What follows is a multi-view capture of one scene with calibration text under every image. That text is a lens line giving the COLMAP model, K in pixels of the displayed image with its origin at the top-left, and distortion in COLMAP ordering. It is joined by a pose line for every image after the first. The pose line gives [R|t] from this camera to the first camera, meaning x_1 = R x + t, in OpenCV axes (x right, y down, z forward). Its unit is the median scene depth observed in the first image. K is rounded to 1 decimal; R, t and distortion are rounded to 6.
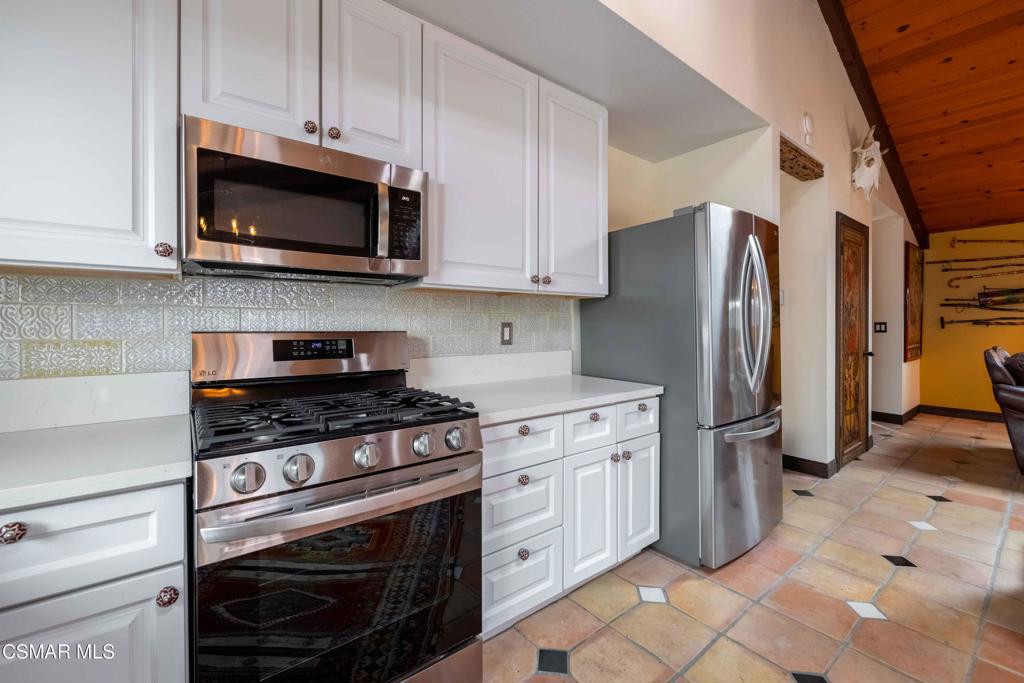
lens RADIAL K [[421.9, 0, 508.5], [0, 421.9, 326.3], [0, 0, 1]] dist [0.001163, -0.004246]
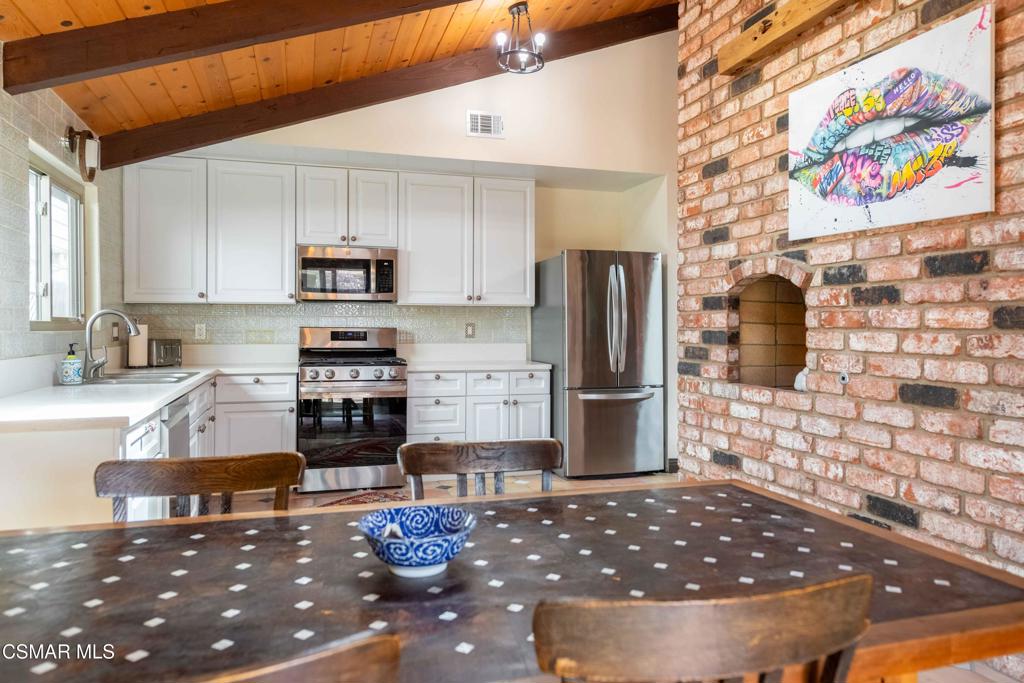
lens RADIAL K [[679.9, 0, 510.4], [0, 679.9, 325.9], [0, 0, 1]] dist [0.003480, -0.000788]
pose [[0.936818, 0.002318, -0.349808, 1.423600], [-0.005121, 0.999962, -0.007088, 0.023864], [0.349779, 0.008431, 0.936794, -1.821072]]
